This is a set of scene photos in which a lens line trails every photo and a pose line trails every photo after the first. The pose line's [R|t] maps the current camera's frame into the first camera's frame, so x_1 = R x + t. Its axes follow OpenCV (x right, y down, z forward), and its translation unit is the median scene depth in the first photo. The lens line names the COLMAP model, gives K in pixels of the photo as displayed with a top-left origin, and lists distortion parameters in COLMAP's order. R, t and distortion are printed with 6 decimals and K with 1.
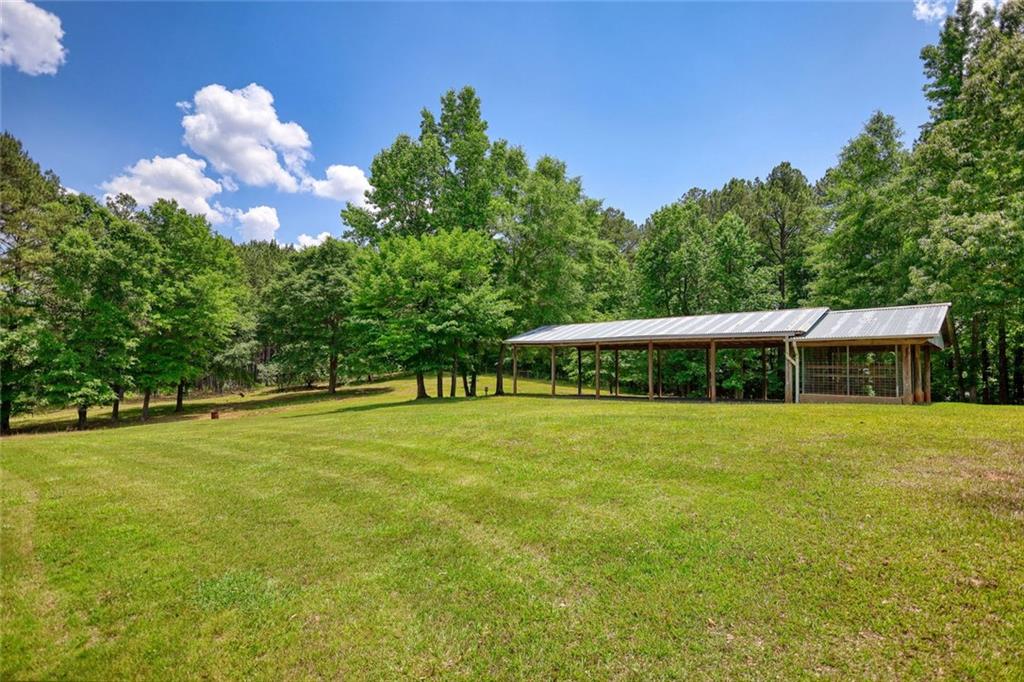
lens RADIAL K [[476.7, 0, 503.8], [0, 476.7, 345.2], [0, 0, 1]] dist [-0.000738, 0.001167]
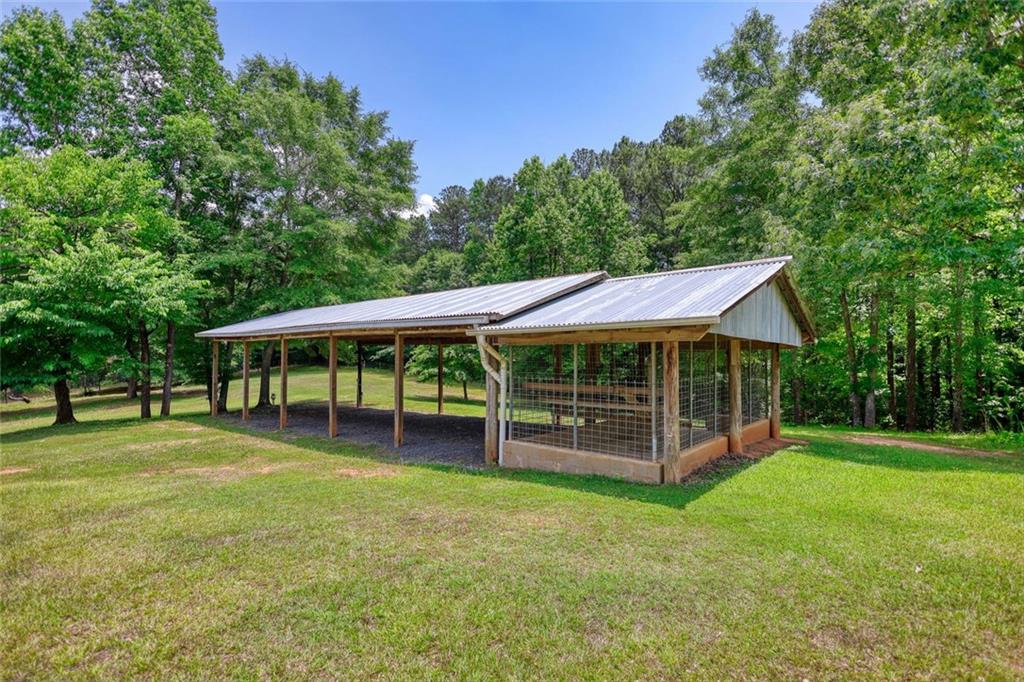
lens RADIAL K [[476.7, 0, 507.9], [0, 476.7, 347.1], [0, 0, 1]] dist [-0.000738, 0.001167]
pose [[0.996174, -0.004287, 0.087285, 0.352283], [0.002043, 0.999666, 0.025781, -0.004522], [-0.087367, -0.025504, 0.995850, 0.306696]]
